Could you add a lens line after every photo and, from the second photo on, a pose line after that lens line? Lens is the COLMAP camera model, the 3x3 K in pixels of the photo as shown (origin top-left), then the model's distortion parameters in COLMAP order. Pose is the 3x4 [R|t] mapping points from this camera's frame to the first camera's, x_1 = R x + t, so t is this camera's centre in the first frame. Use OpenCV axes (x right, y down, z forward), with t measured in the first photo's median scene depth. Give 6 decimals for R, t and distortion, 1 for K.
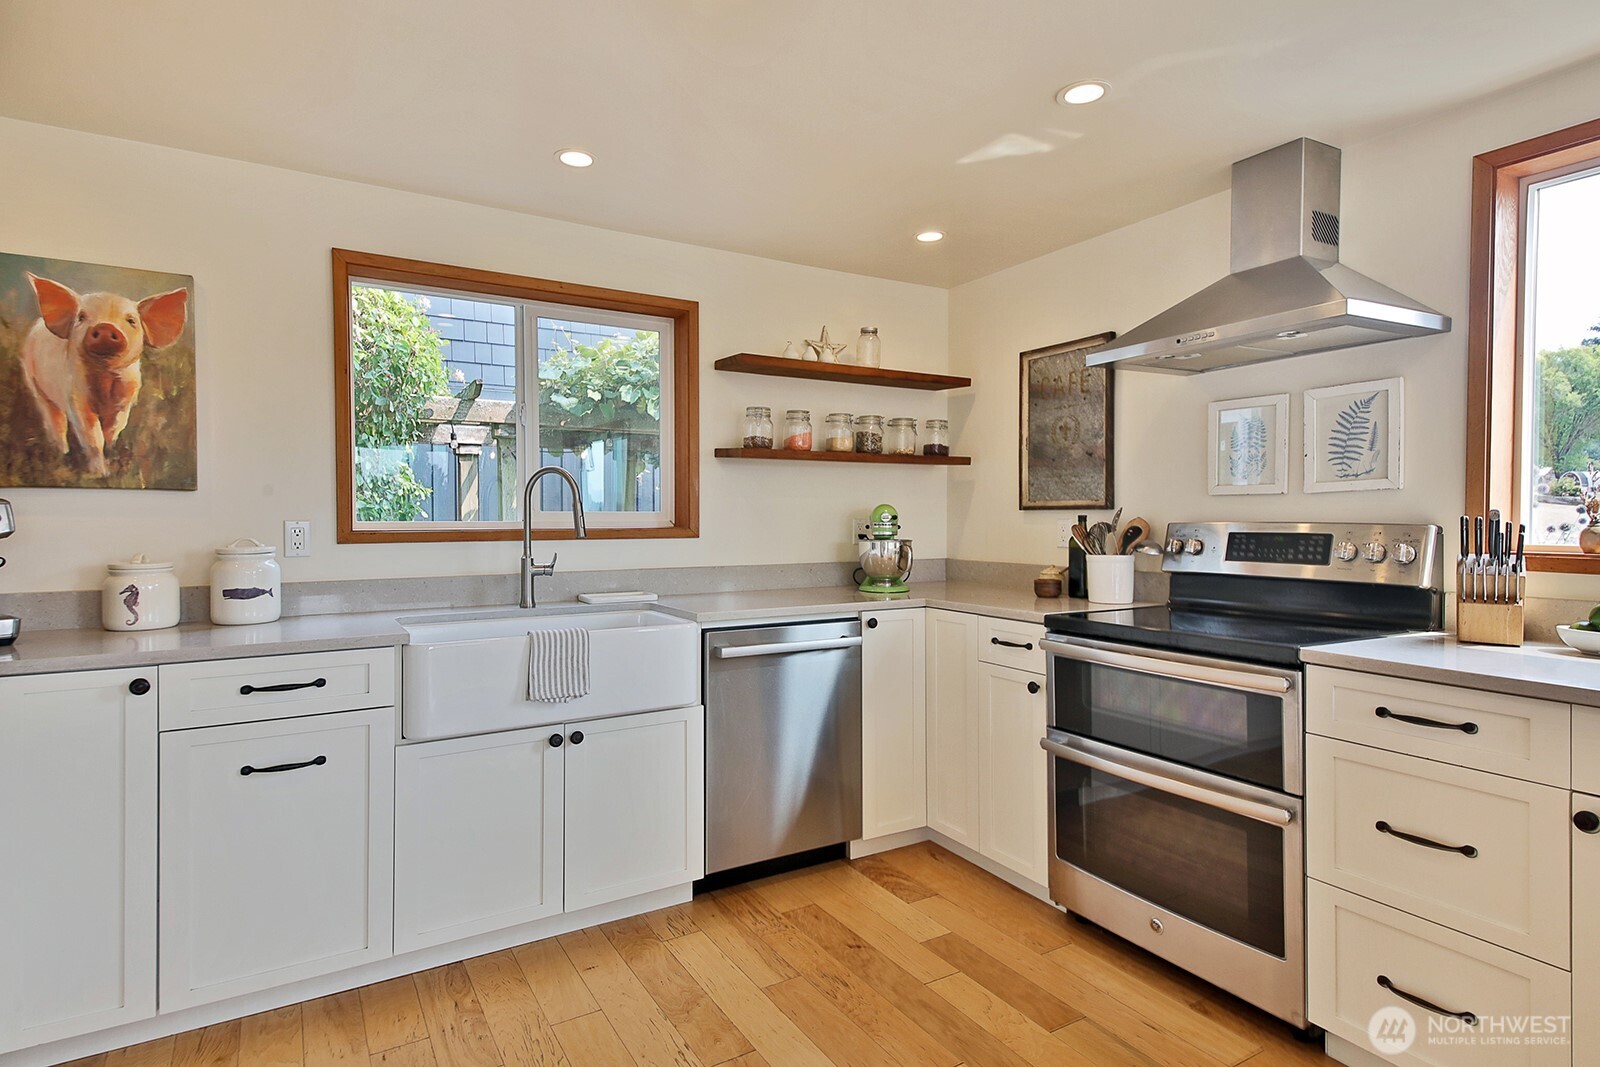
lens RADIAL K [[857.1, 0, 793.4], [0, 857.1, 524.3], [0, 0, 1]] dist [0.091285, -0.044620]
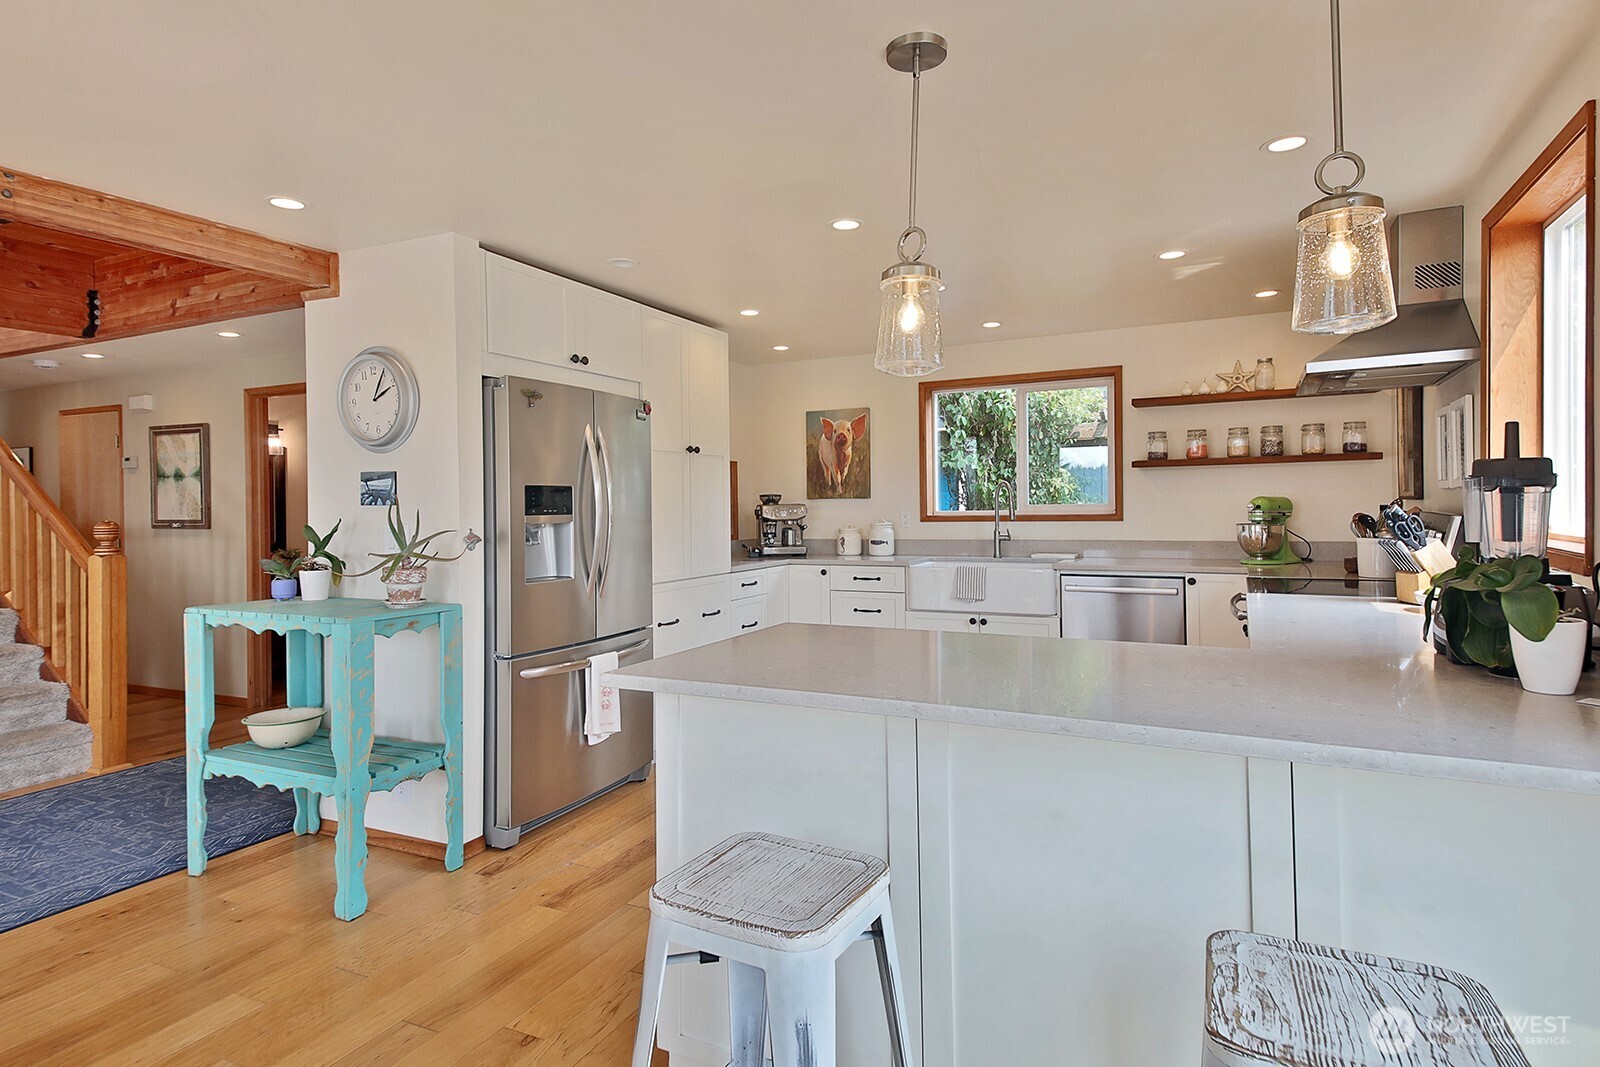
lens RADIAL K [[857.1, 0, 793.4], [0, 857.1, 524.3], [0, 0, 1]] dist [0.091285, -0.044620]
pose [[0.556676, 0.014746, -0.830599, 0.842643], [0.006220, 0.999740, 0.021918, -0.015626], [0.830707, -0.017368, 0.556440, -0.332597]]
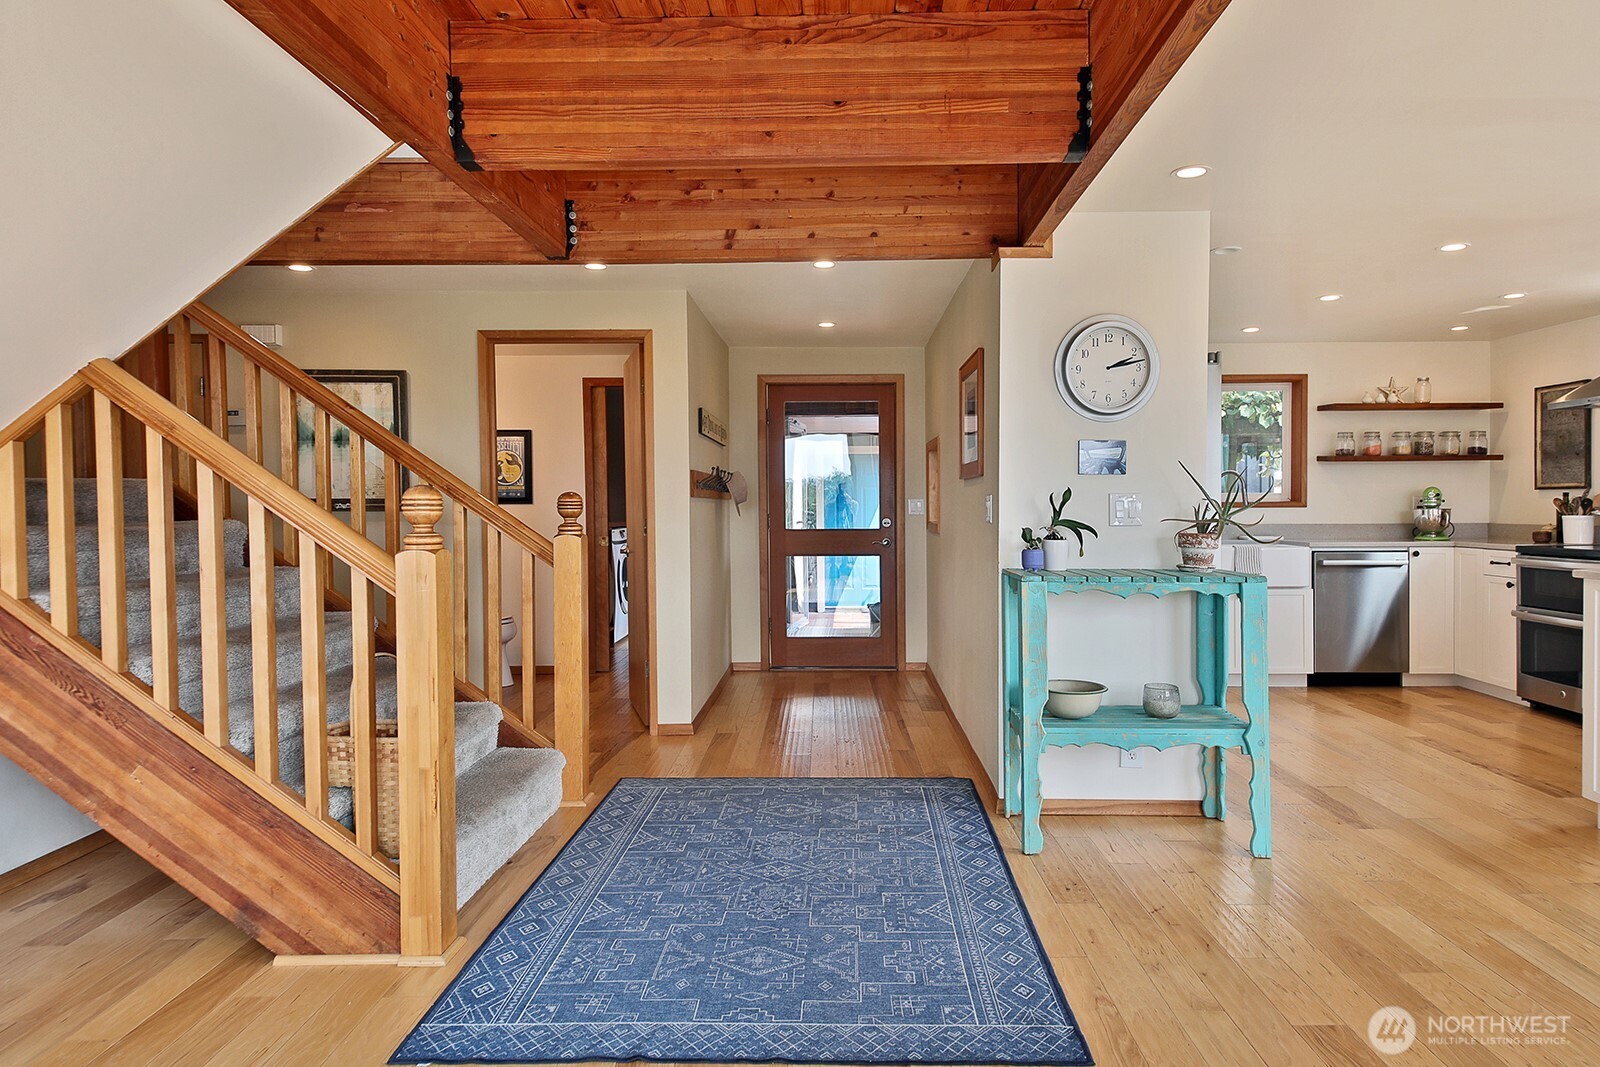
lens RADIAL K [[994.2, 0, 839.5], [0, 994.2, 519.0], [0, 0, 1]] dist [0.064761, -0.071454]
pose [[0.871863, 0.004802, -0.489726, 0.065025], [-0.000936, 0.999966, 0.008139, 0.024536], [0.489749, -0.006638, 0.871838, -1.283237]]
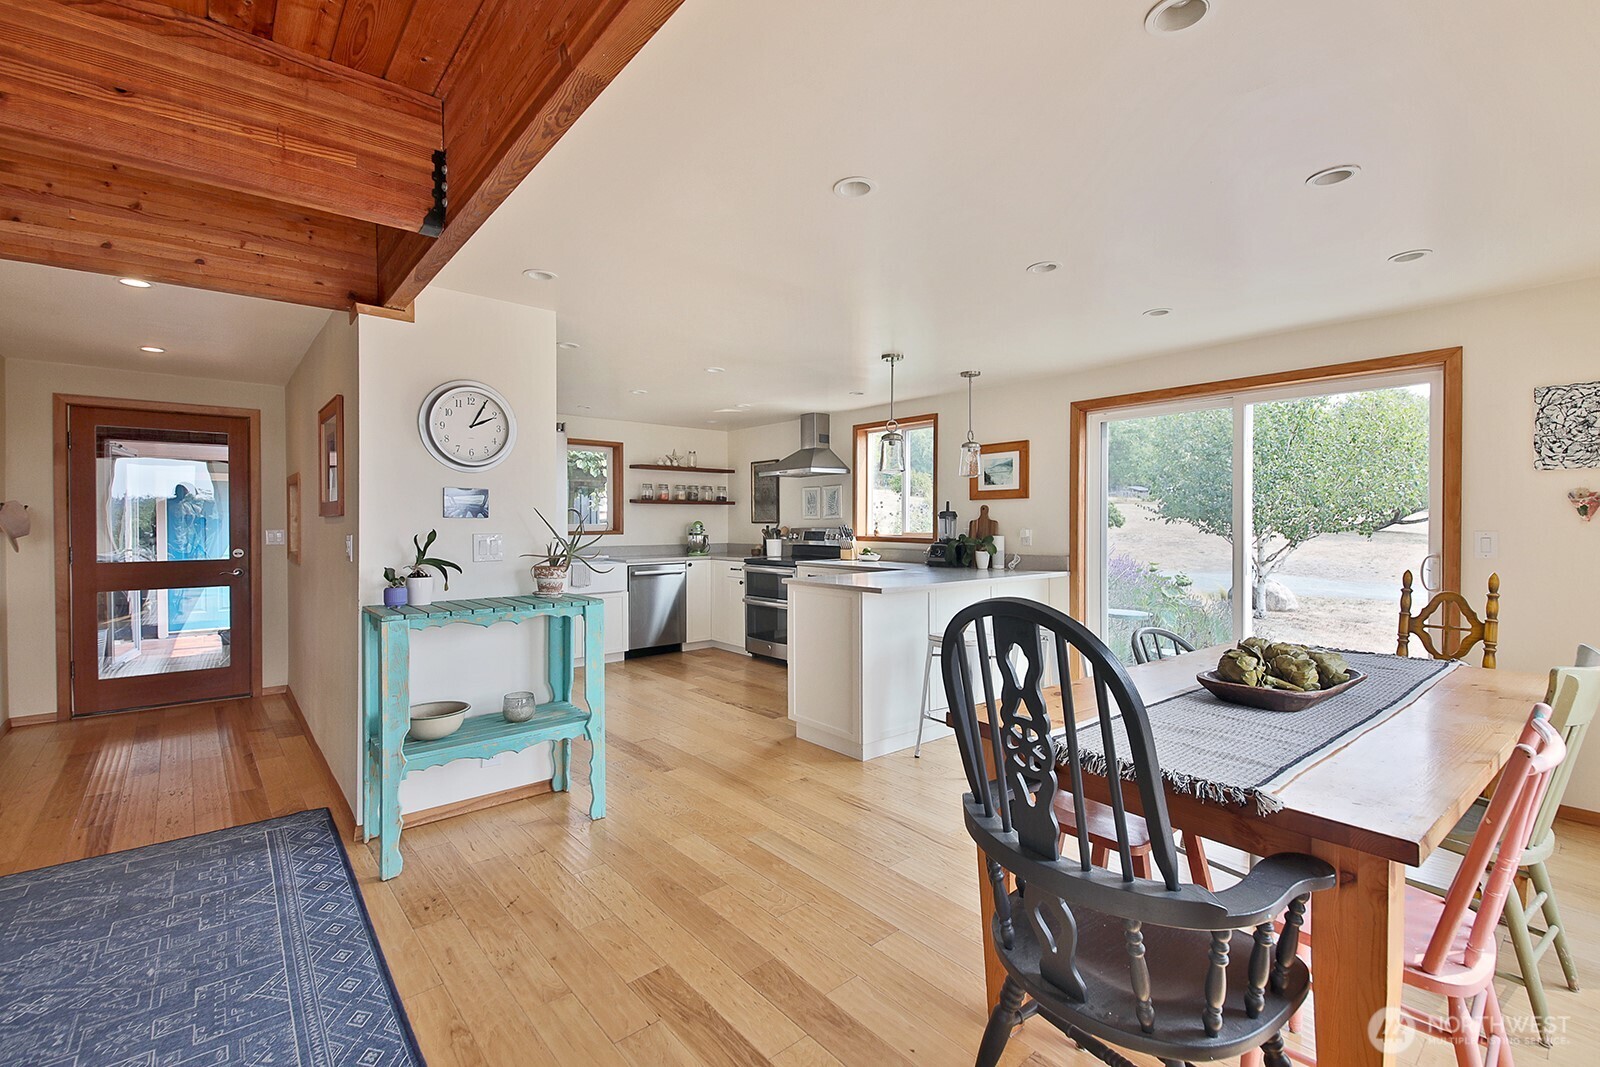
lens RADIAL K [[692.3, 0, 816.2], [0, 692.3, 527.4], [0, 0, 1]] dist [0.043889, -0.022409]
pose [[0.979503, -0.001087, 0.201425, 0.036711], [0.001153, 0.999999, -0.000209, -0.003529], [-0.201425, 0.000437, 0.979504, -1.145959]]
